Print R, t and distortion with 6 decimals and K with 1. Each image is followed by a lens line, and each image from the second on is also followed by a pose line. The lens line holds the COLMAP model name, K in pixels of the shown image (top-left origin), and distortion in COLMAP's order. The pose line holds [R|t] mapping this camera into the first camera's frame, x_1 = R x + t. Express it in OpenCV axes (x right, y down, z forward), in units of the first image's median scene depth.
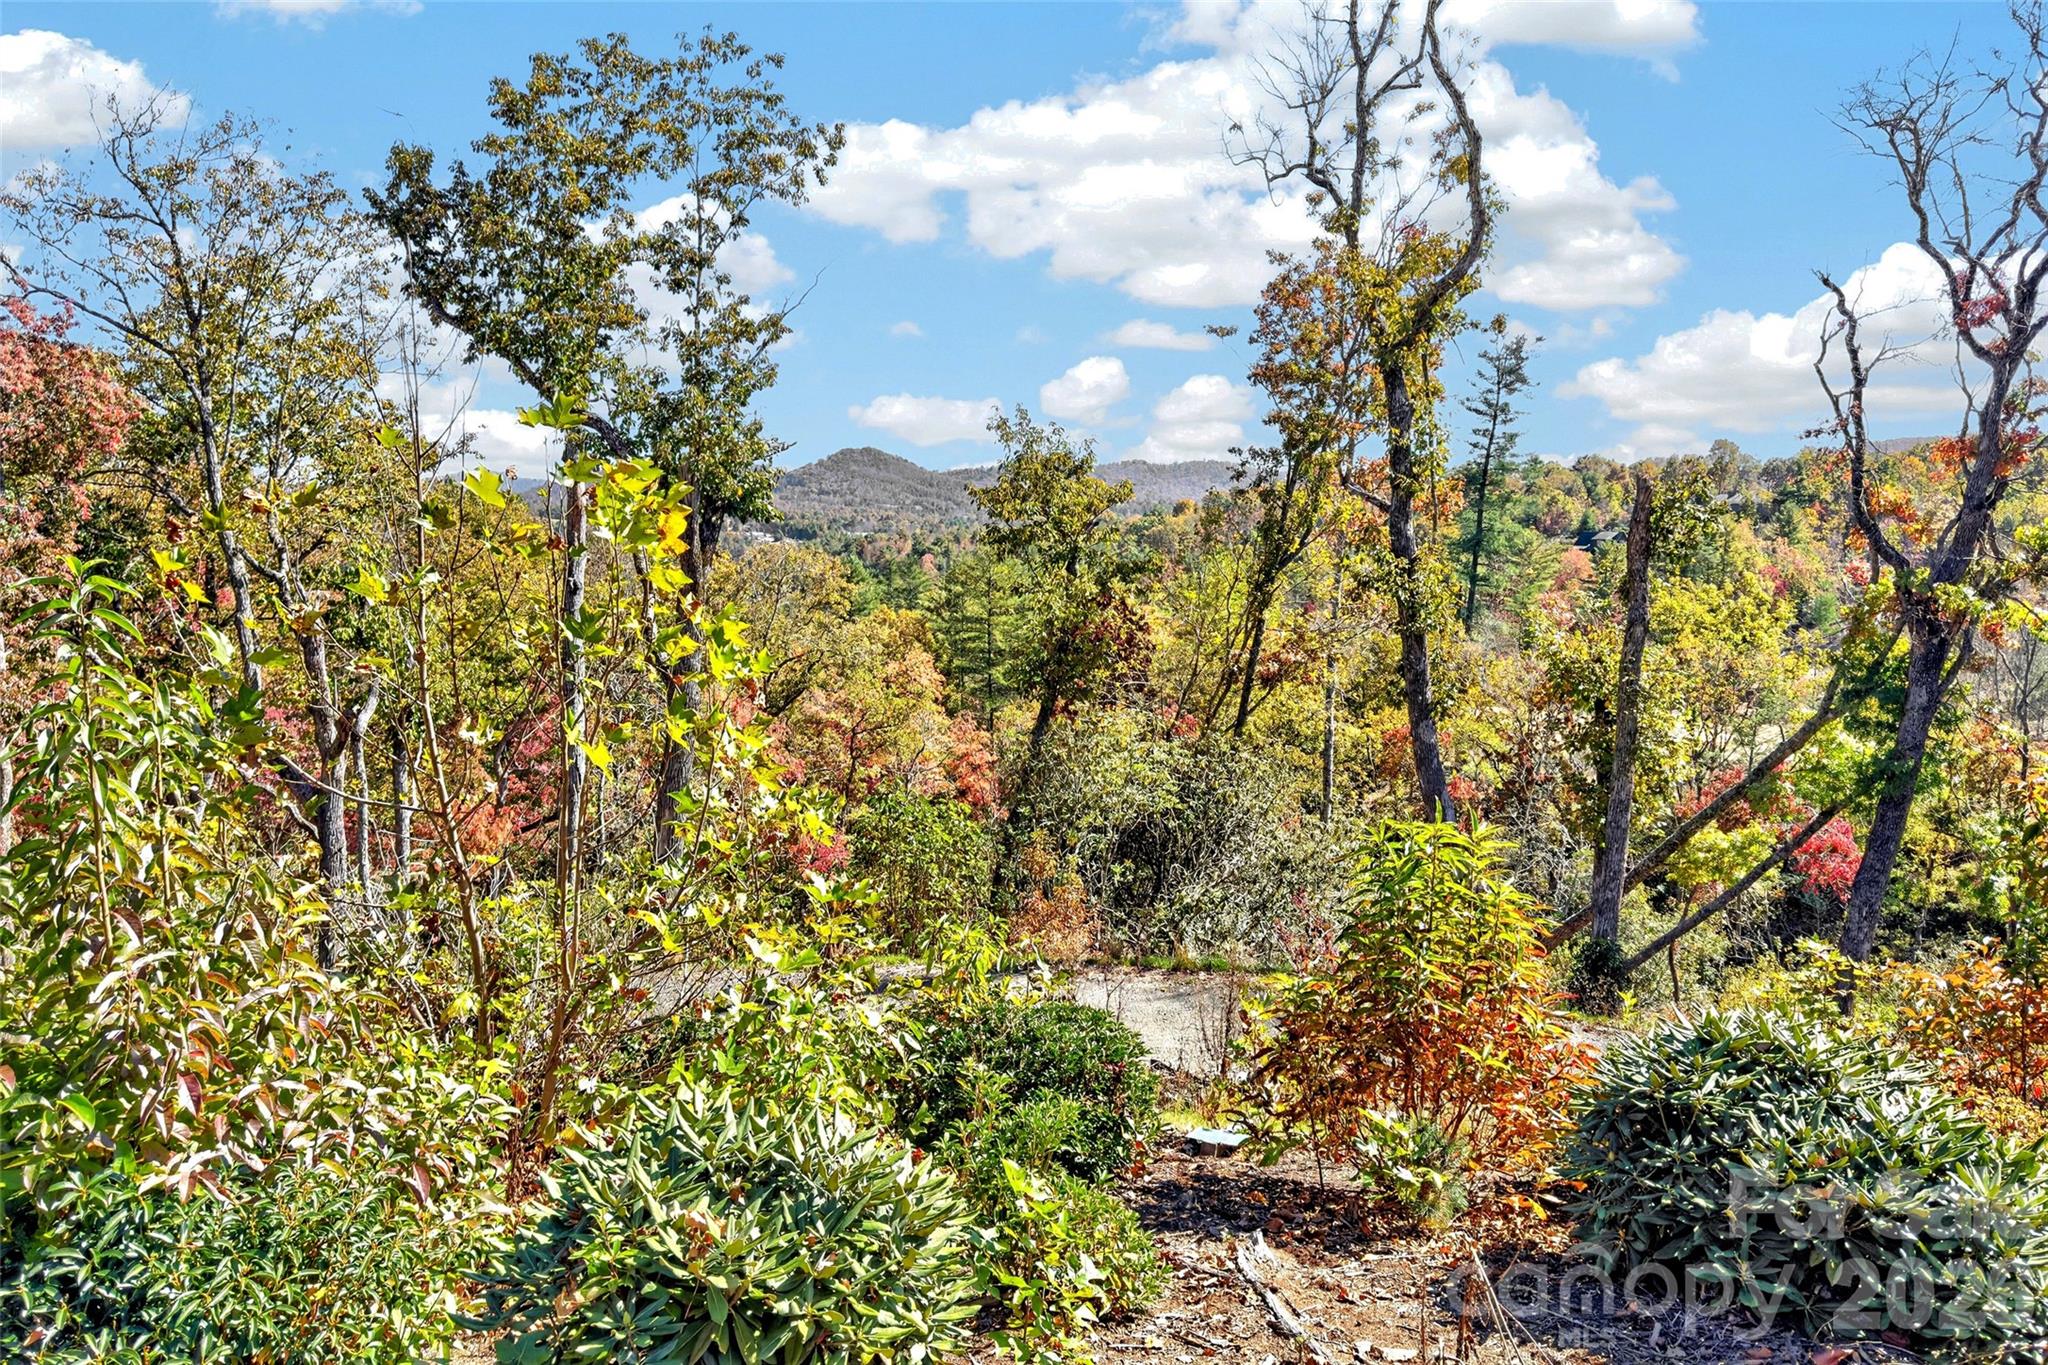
lens RADIAL K [[1445.1, 0, 1011.7], [0, 1445.1, 684.3], [0, 0, 1]] dist [0.023359, -0.022204]
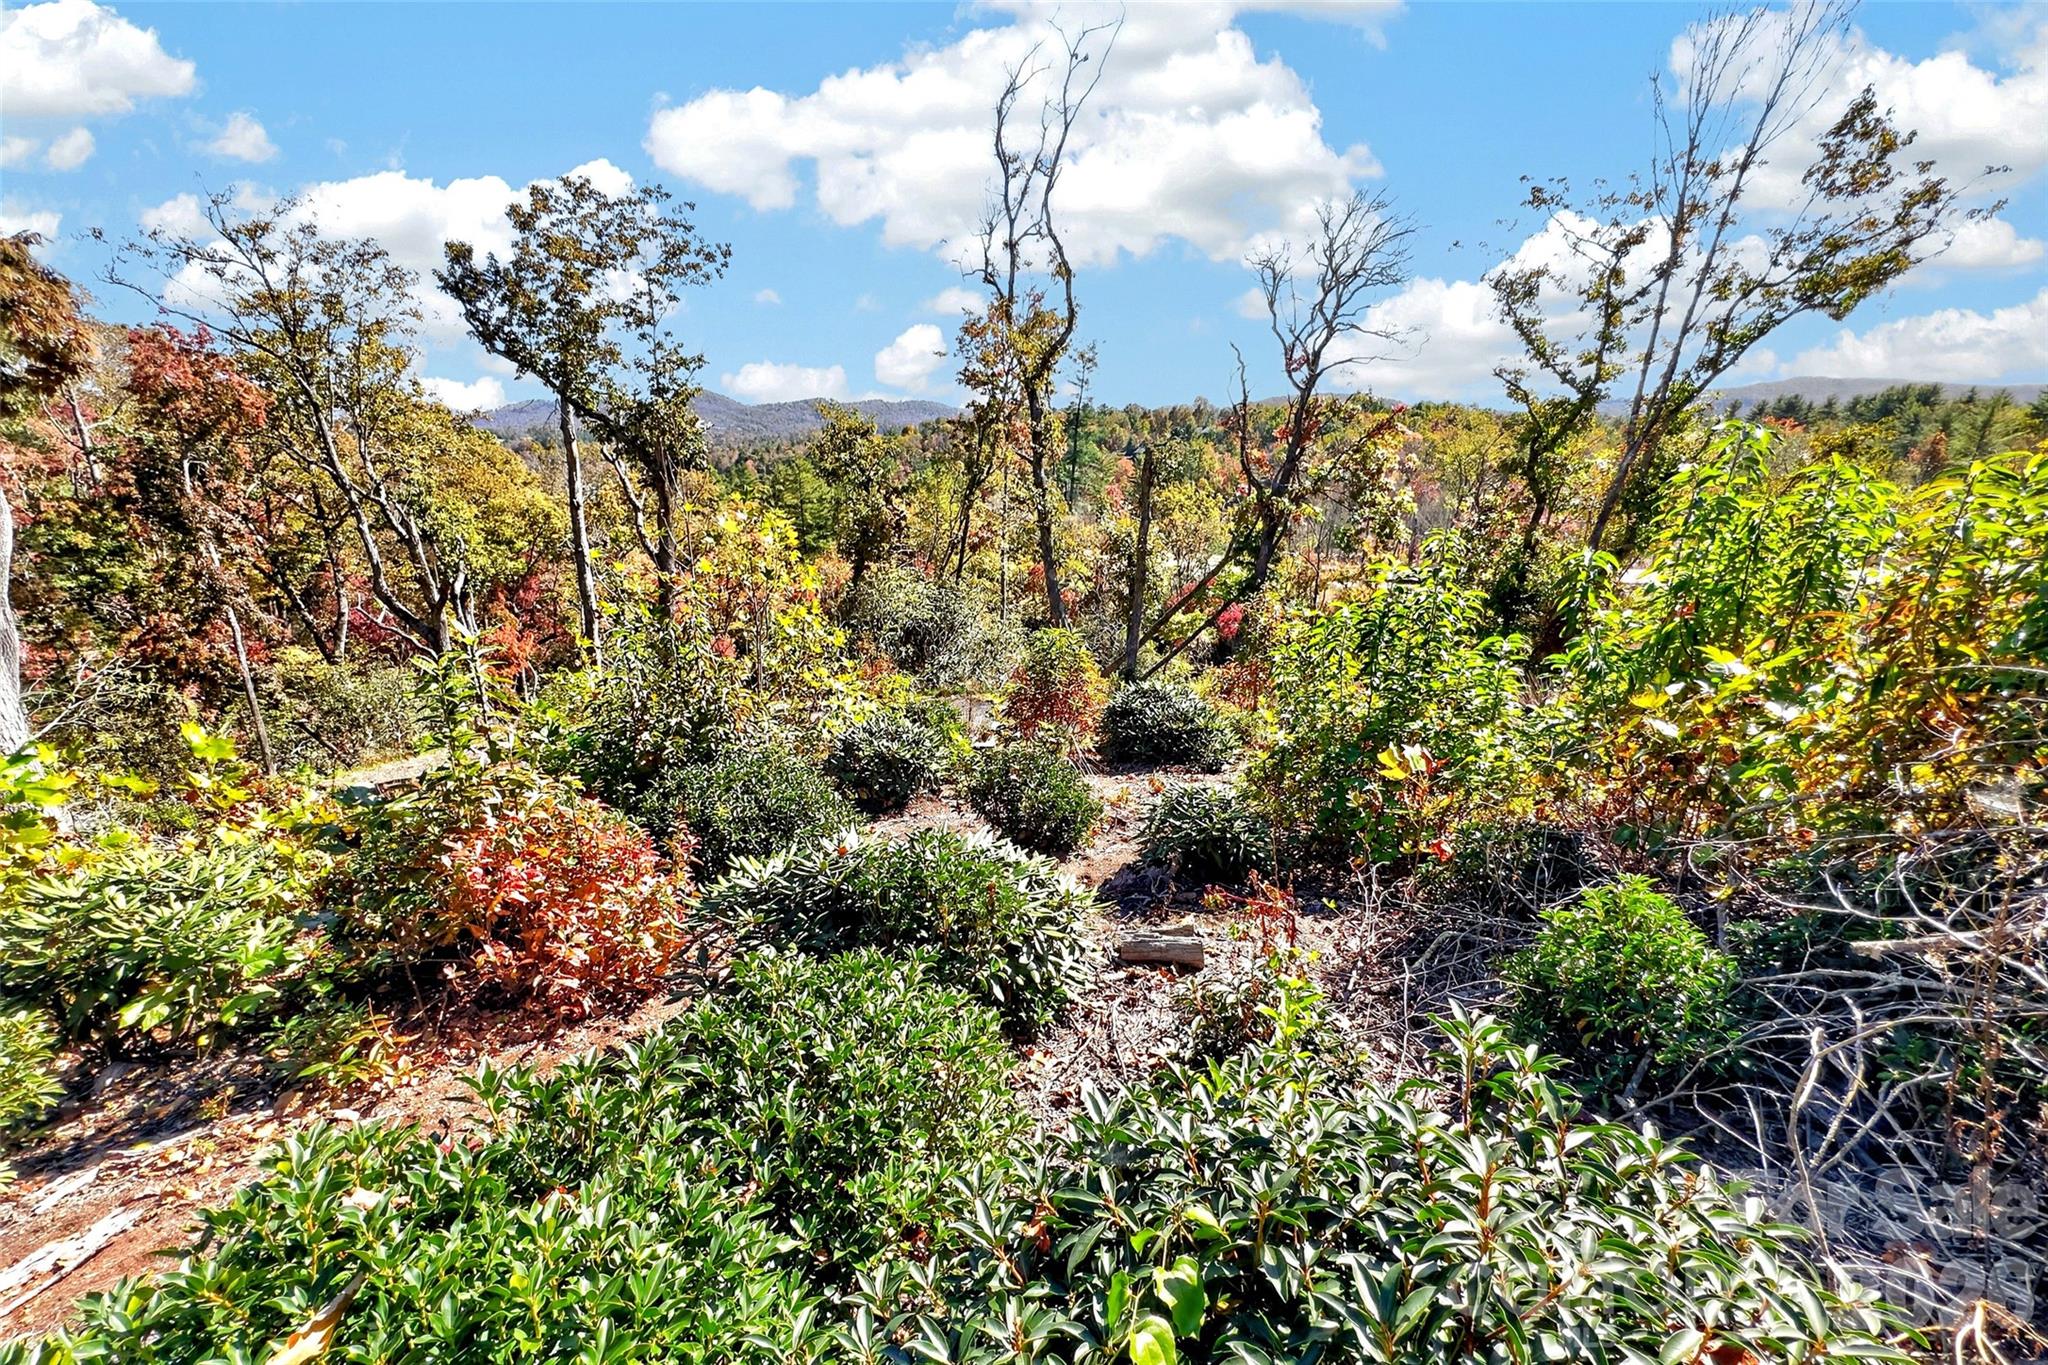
lens RADIAL K [[1445.1, 0, 1025.5], [0, 1445.1, 682.2], [0, 0, 1]] dist [0.023359, -0.022204]
pose [[0.962403, -0.065429, 0.263628, -0.274483], [0.022337, 0.986332, 0.163251, -0.137364], [-0.270706, -0.151224, 0.950710, -0.879670]]
